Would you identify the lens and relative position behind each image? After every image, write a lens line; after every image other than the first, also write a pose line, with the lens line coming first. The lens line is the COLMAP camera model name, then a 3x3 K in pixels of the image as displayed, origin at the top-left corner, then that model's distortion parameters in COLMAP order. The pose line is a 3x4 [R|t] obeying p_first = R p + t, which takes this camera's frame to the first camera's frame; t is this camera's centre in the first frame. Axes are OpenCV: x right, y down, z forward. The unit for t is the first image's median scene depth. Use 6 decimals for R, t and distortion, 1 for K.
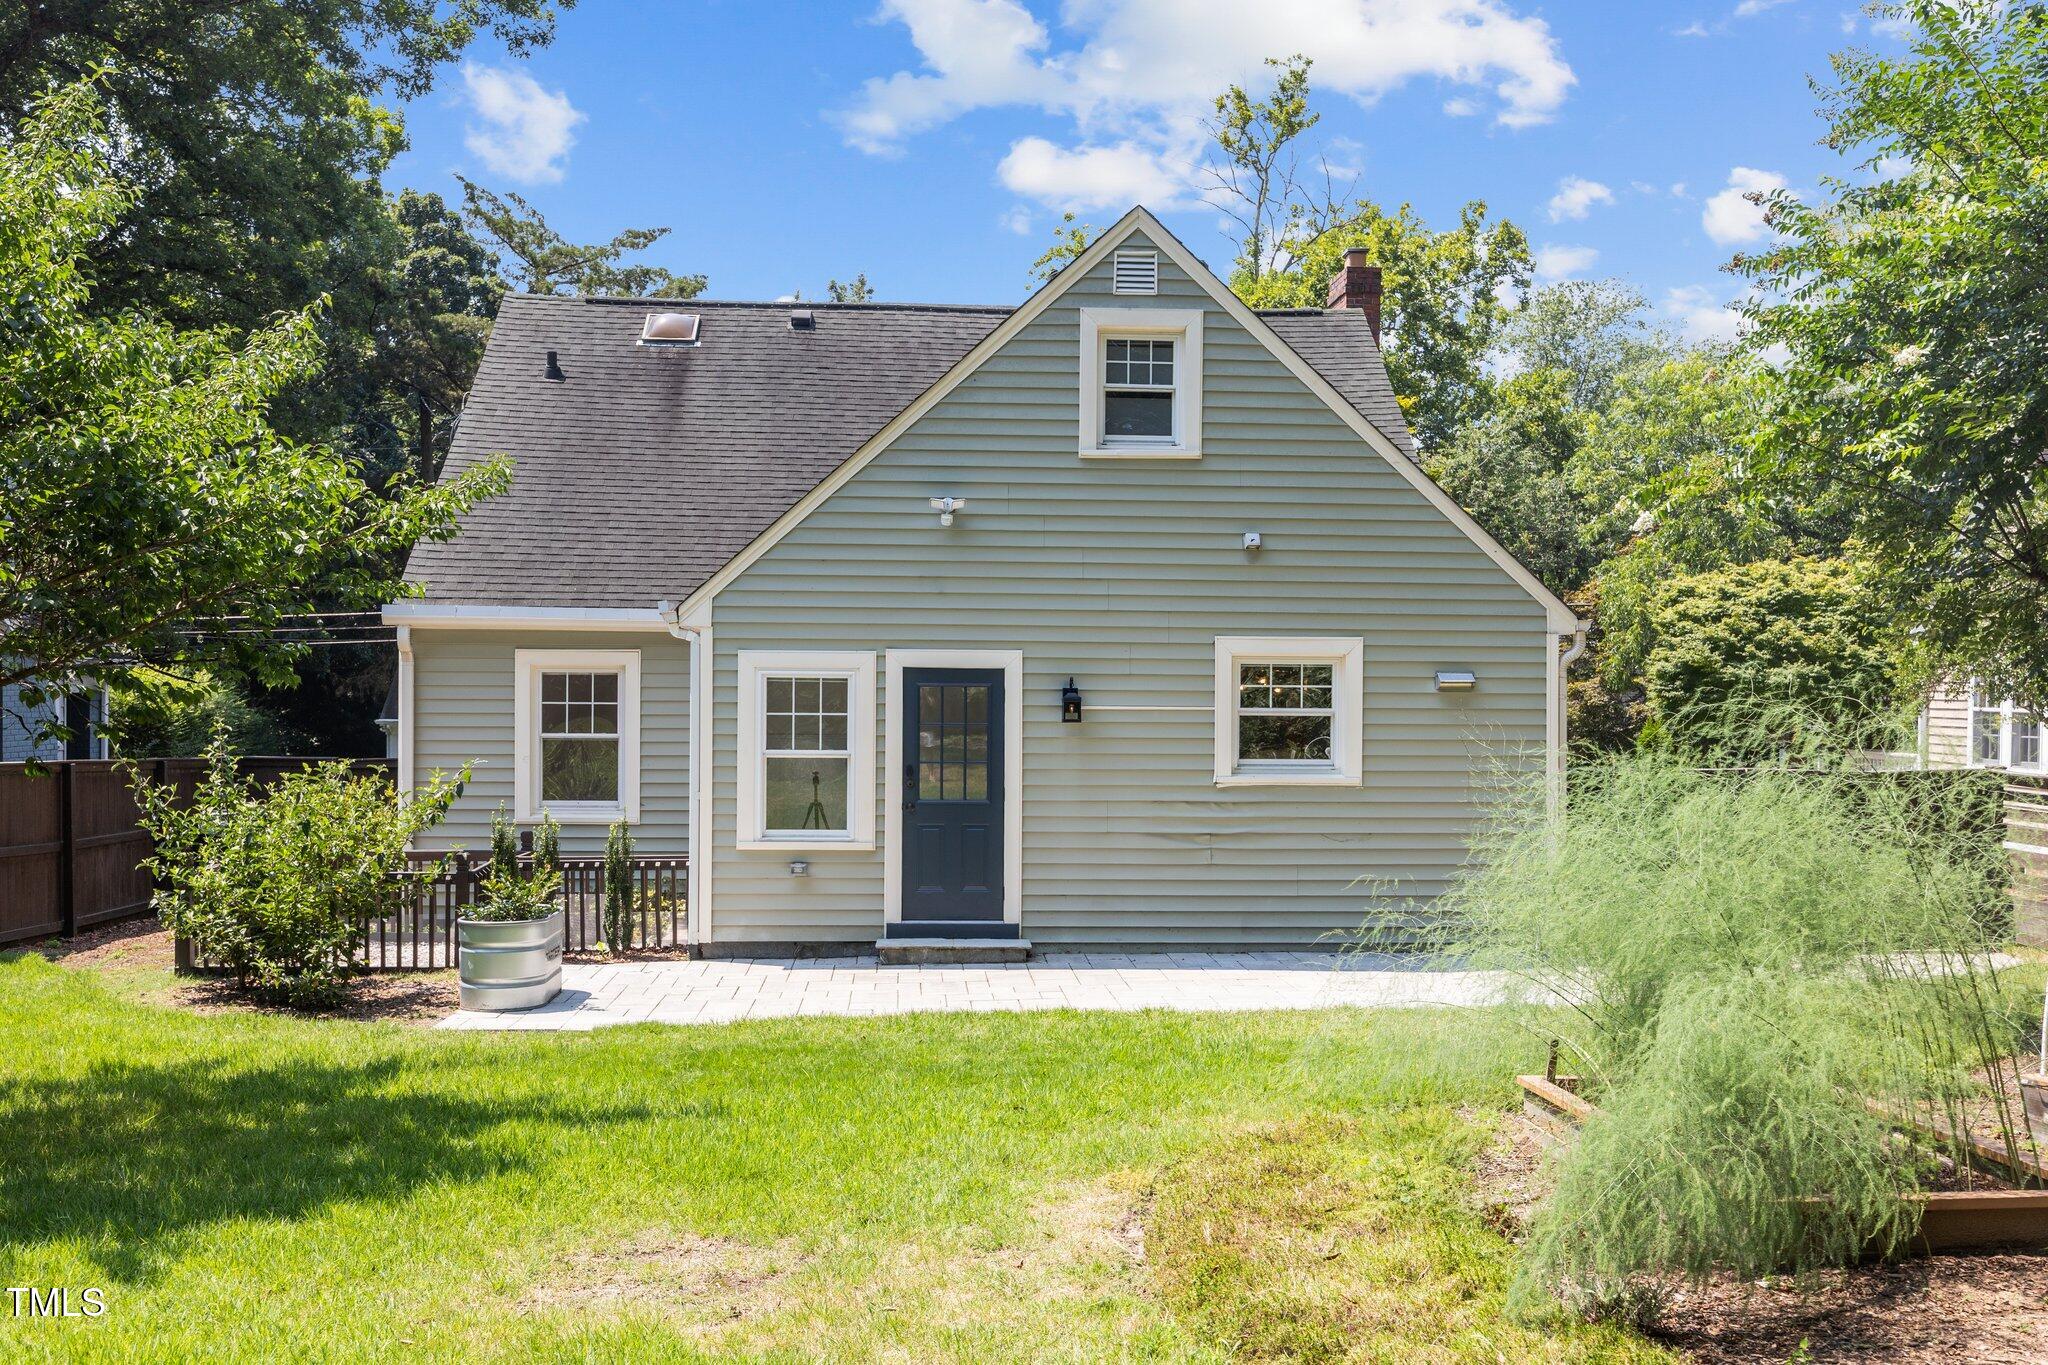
lens RADIAL K [[1914.0, 0, 1017.4], [0, 1914.0, 690.1], [0, 0, 1]] dist [-0.013908, 0.000000]
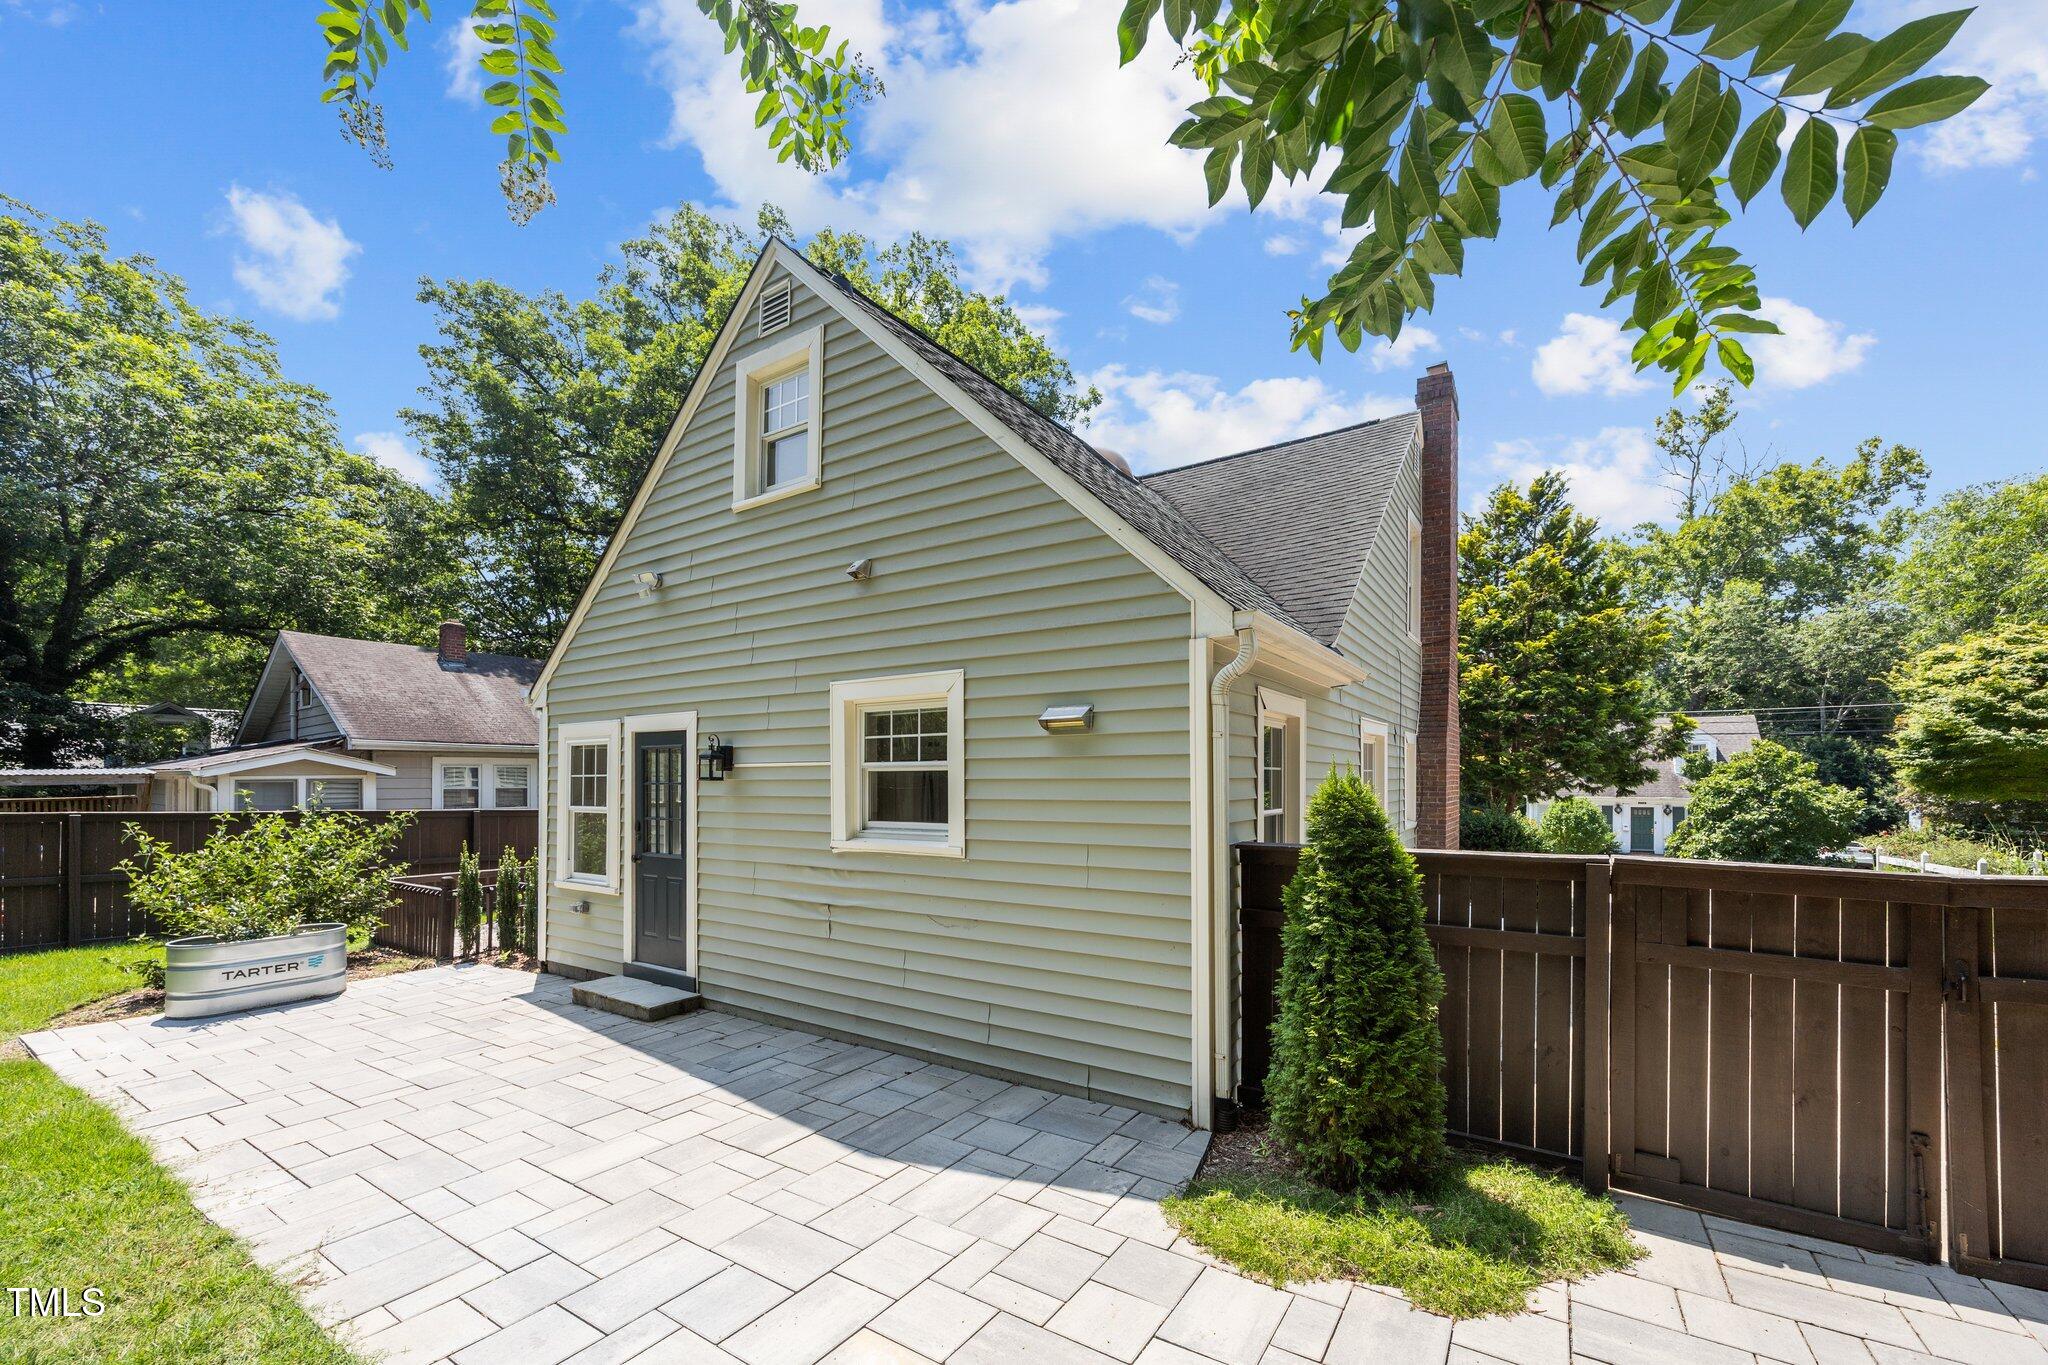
lens RADIAL K [[789.7, 0, 1073.6], [0, 789.7, 777.4], [0, 0, 1]] dist [-0.001810, 0.000119]
pose [[0.818547, -0.012509, -0.574304, 0.404382], [0.008358, 0.999916, -0.009866, 0.020316], [0.574379, 0.003276, 0.818583, 0.760930]]
